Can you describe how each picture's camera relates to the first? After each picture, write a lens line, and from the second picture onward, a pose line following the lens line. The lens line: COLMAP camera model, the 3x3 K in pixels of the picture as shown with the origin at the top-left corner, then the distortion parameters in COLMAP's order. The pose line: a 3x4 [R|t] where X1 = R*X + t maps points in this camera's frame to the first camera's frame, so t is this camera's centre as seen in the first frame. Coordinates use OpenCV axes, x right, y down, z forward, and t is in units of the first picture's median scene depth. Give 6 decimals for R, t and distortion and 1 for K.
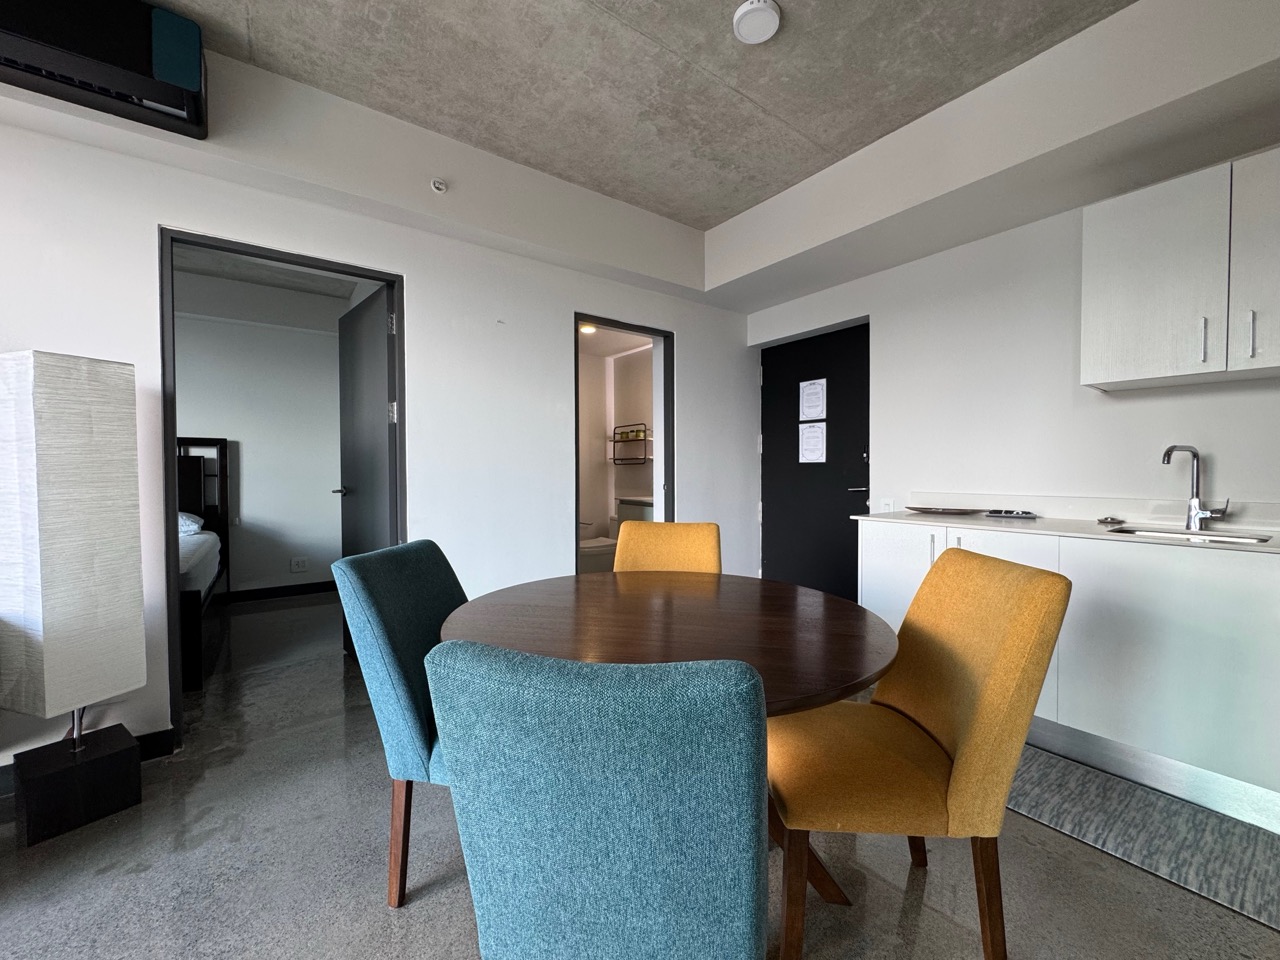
lens RADIAL K [[511.1, 0, 641.1], [0, 511.1, 479.2], [0, 0, 1]] dist [-0.004947, 0.000285]
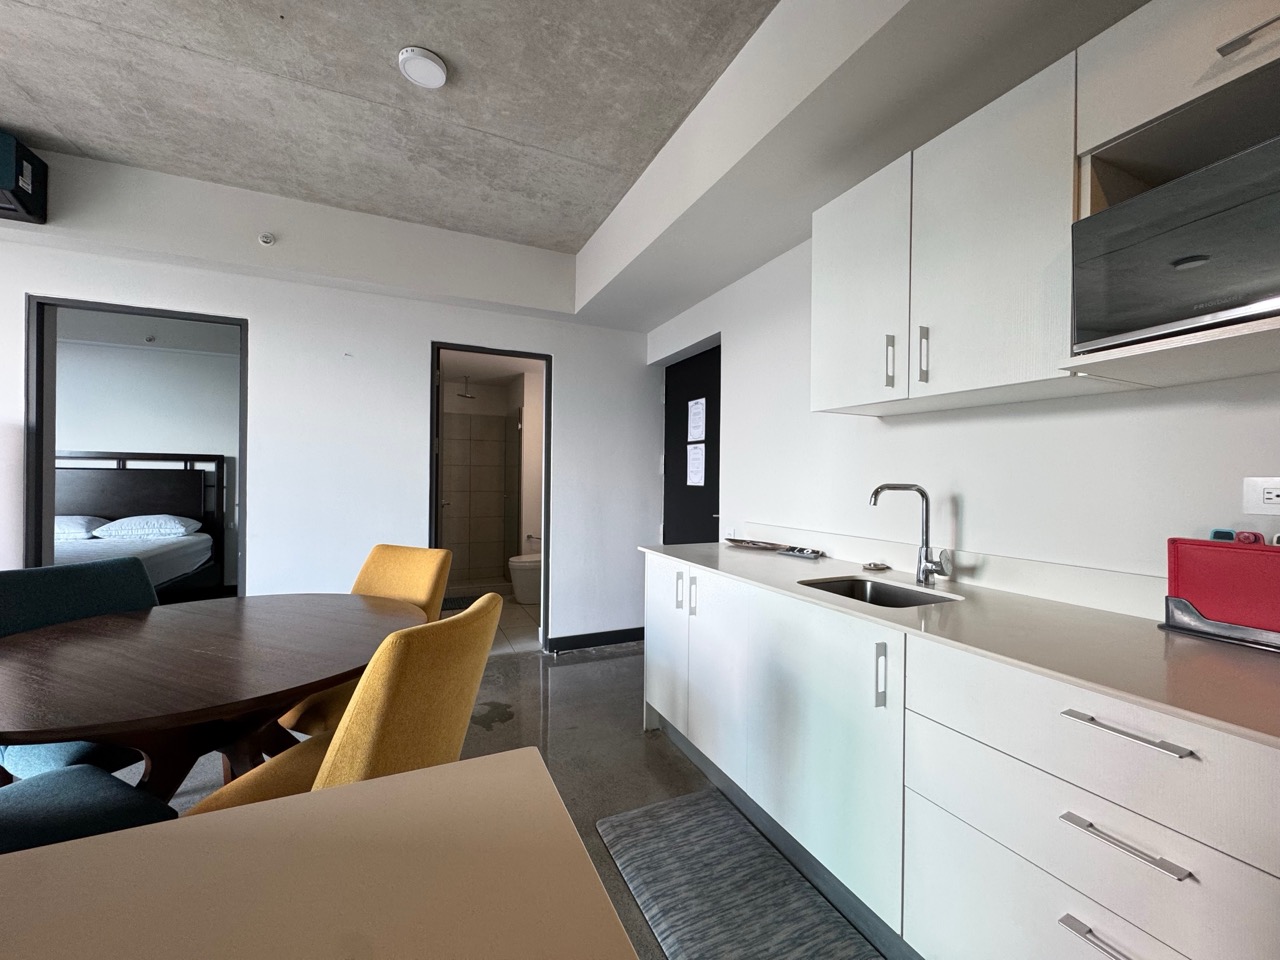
lens RADIAL K [[511.1, 0, 639.6], [0, 511.1, 480.0], [0, 0, 1]] dist [-0.004947, 0.000285]
pose [[0.980293, 0.015802, -0.196916, 0.422358], [-0.018844, 0.999730, -0.013589, -0.028149], [0.196648, 0.017032, 0.980326, 0.043083]]
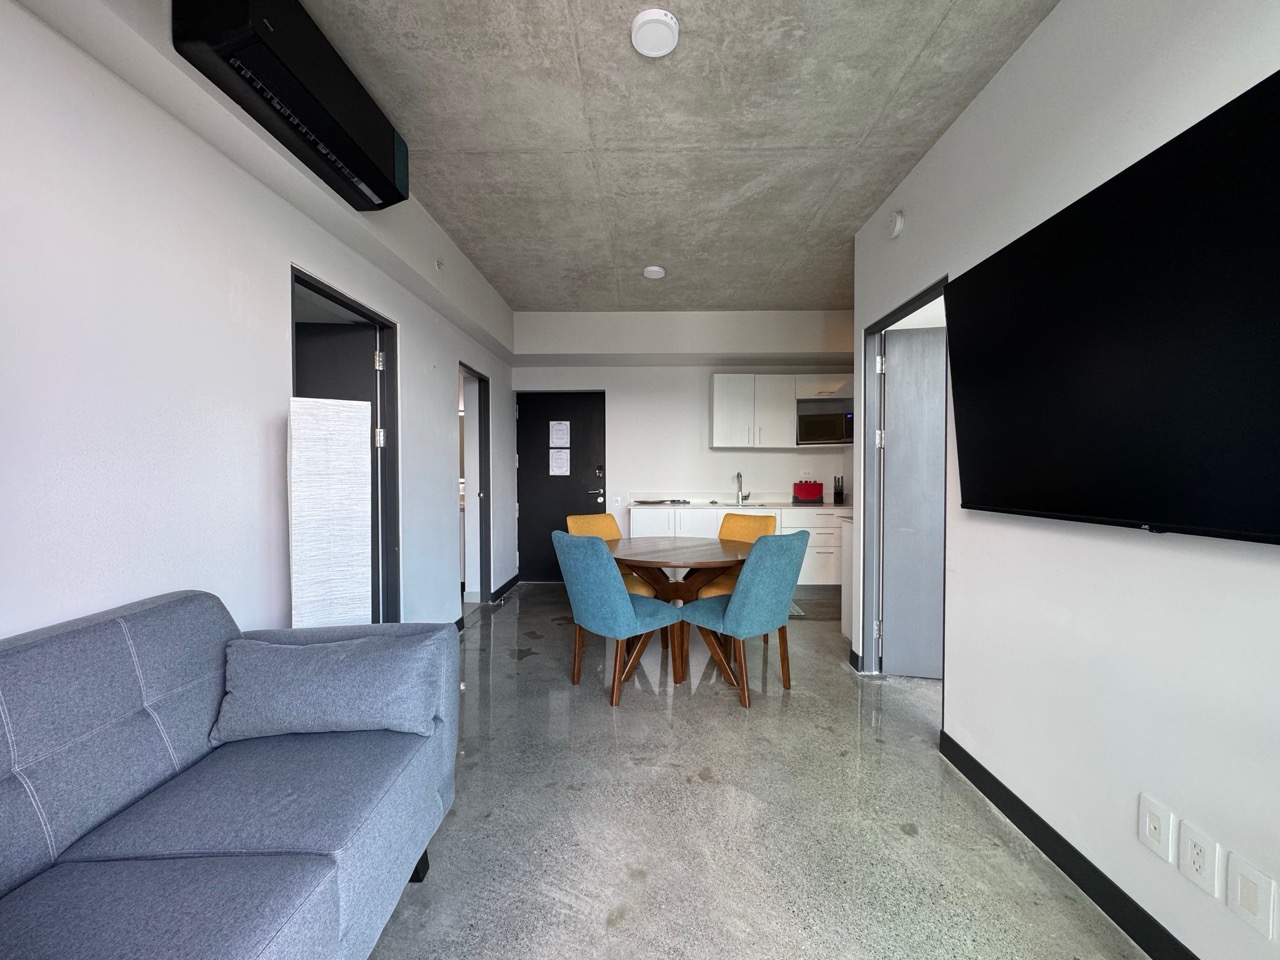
lens RADIAL K [[511.1, 0, 633.1], [0, 511.1, 474.0], [0, 0, 1]] dist [-0.004947, 0.000285]
pose [[0.621026, -0.002727, 0.783786, -0.719886], [0.012459, 0.999902, -0.006392, -0.024060], [-0.783691, 0.013735, 0.620999, -0.112080]]
